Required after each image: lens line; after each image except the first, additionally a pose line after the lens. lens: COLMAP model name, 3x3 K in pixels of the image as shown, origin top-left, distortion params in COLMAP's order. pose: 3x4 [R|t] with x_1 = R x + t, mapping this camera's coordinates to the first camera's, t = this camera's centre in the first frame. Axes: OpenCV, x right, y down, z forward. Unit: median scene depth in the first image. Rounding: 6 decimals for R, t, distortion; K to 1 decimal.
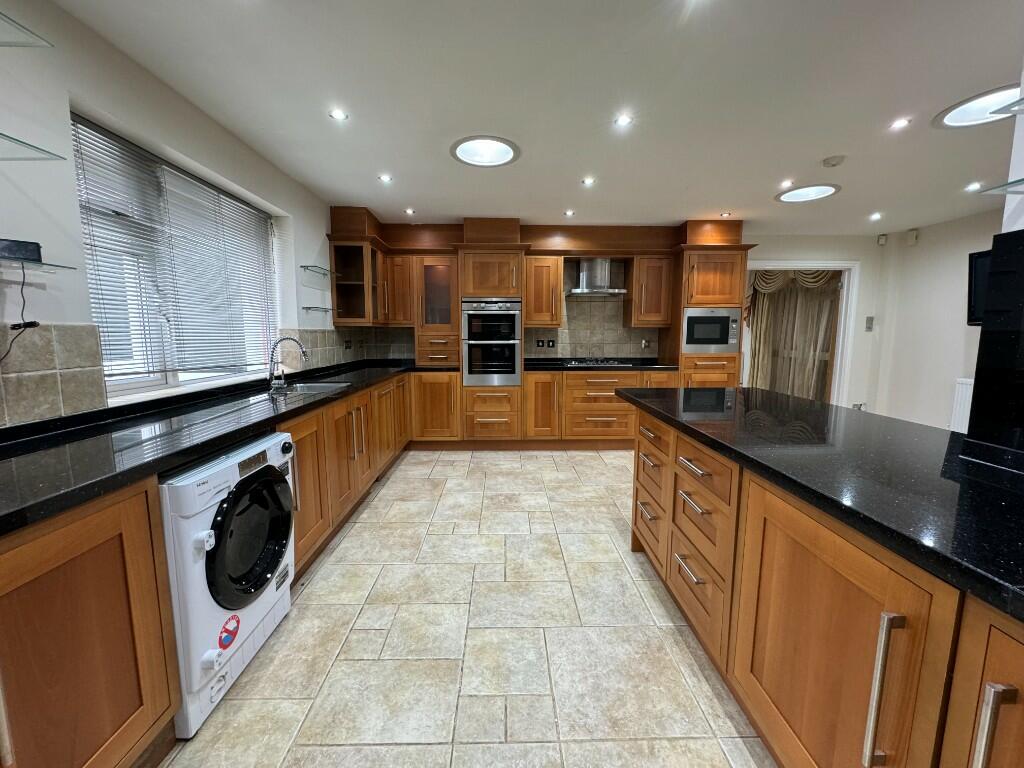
lens RADIAL K [[408.4, 0, 514.2], [0, 408.4, 383.2], [0, 0, 1]] dist [-0.001923, 0.000233]
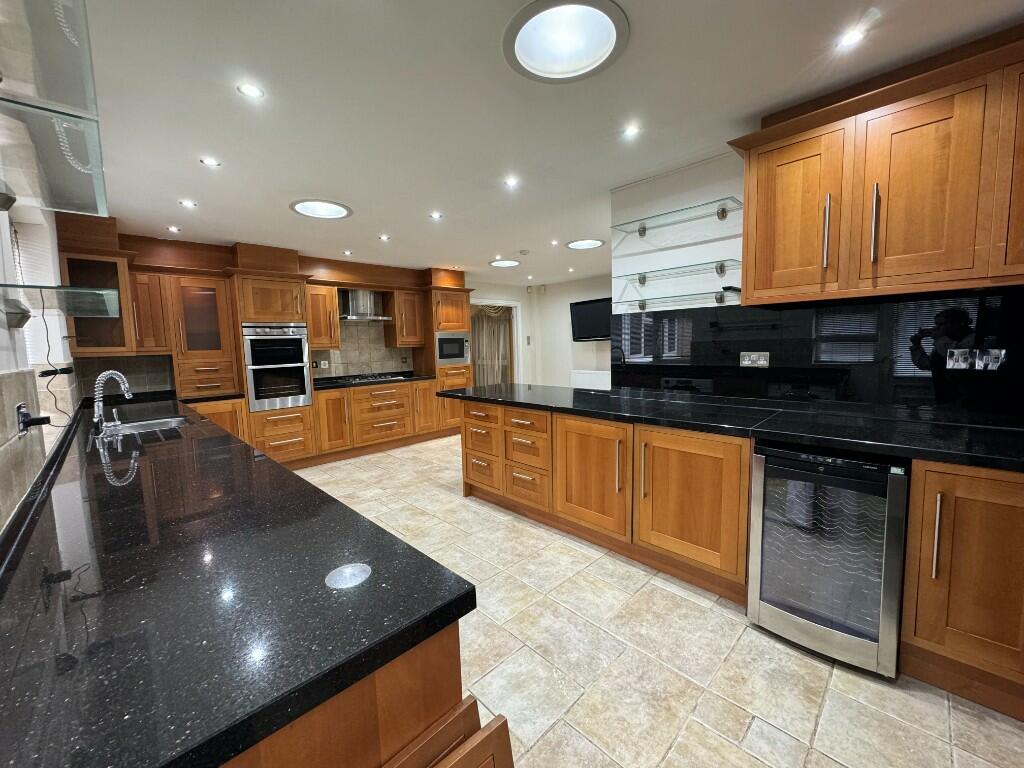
lens RADIAL K [[408.4, 0, 511.8], [0, 408.4, 382.8], [0, 0, 1]] dist [-0.001923, 0.000233]
pose [[0.732102, -0.087701, 0.675526, -0.325423], [0.114003, 0.993466, 0.005427, 0.002784], [-0.671588, 0.073039, 0.737316, -0.148722]]
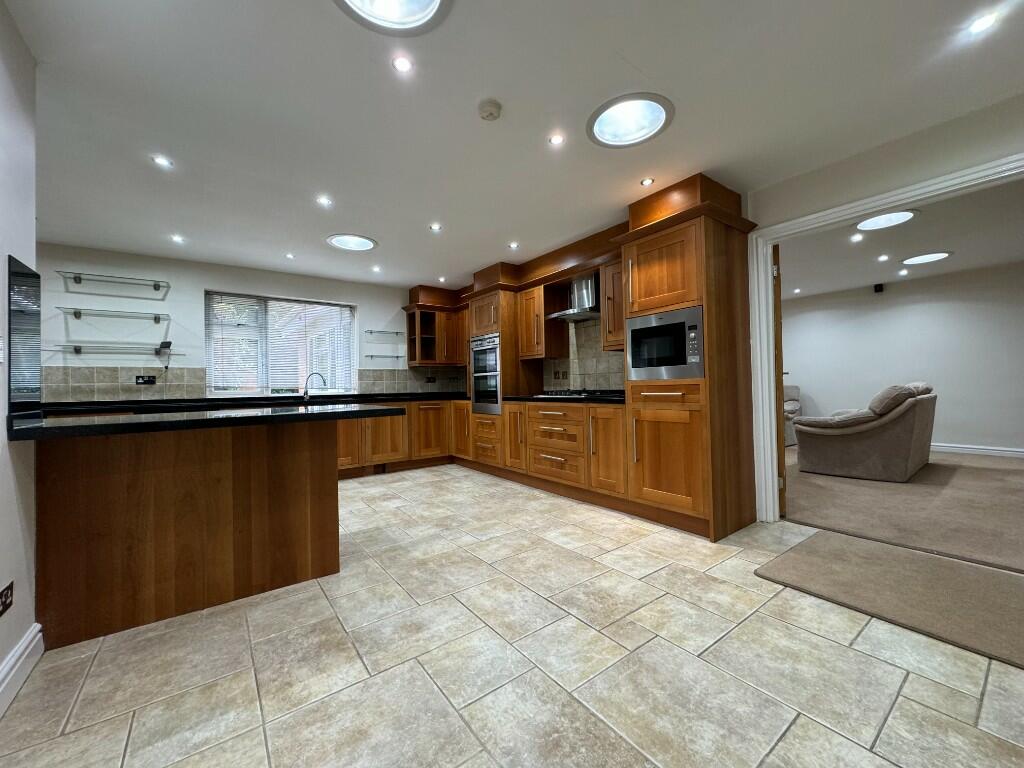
lens RADIAL K [[408.4, 0, 513.0], [0, 408.4, 384.5], [0, 0, 1]] dist [-0.001923, 0.000233]
pose [[0.575549, -0.016277, -0.817606, 0.909468], [-0.079641, 0.993934, -0.075850, 0.005488], [0.813880, 0.108771, 0.570761, 0.429077]]
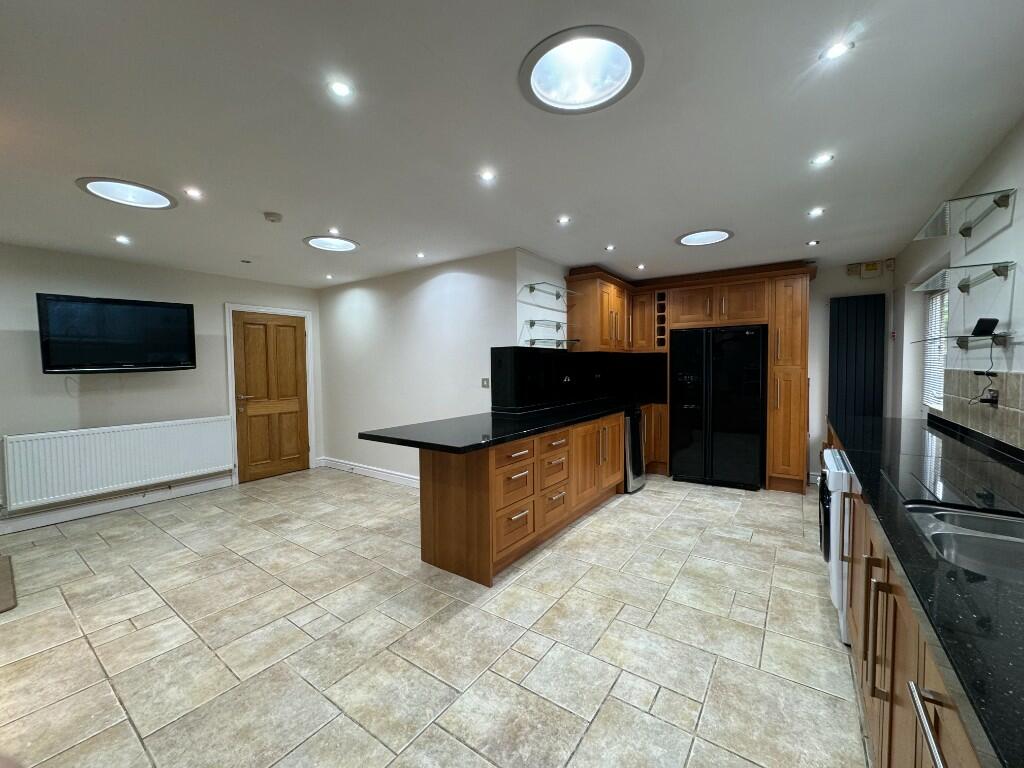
lens RADIAL K [[408.4, 0, 512.2], [0, 408.4, 383.1], [0, 0, 1]] dist [-0.001923, 0.000233]
pose [[-0.799647, -0.018173, 0.600196, -0.215711], [0.085373, 0.985947, 0.143597, -0.144034], [-0.594371, 0.166067, -0.786858, 0.983553]]
